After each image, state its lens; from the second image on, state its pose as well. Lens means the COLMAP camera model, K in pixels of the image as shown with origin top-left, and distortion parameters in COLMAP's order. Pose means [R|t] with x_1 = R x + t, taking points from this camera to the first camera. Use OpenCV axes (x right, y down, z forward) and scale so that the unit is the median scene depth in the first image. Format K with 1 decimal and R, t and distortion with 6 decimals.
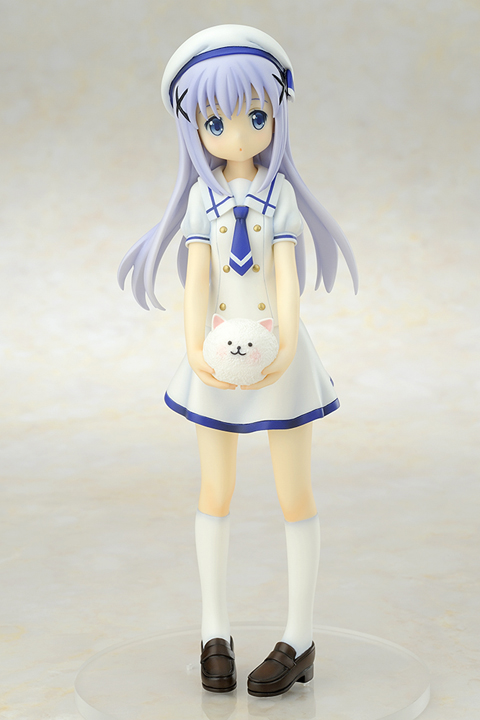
lens RADIAL K [[2813.7, 0, 238.7], [0, 2813.7, 354.8], [0, 0, 1]] dist [0.171289, 0.000000]
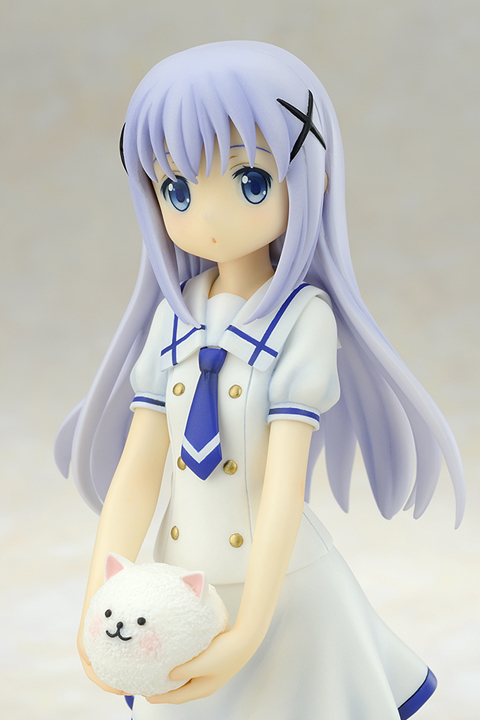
lens RADIAL K [[2813.7, 0, 196.7], [0, 2813.7, 389.5], [0, 0, 1]] dist [0.171289, 0.000000]
pose [[0.898663, 0.072397, -0.432624, 0.226792], [-0.067876, 0.997357, 0.025906, -0.058329], [0.433356, 0.006084, 0.901202, 0.523421]]
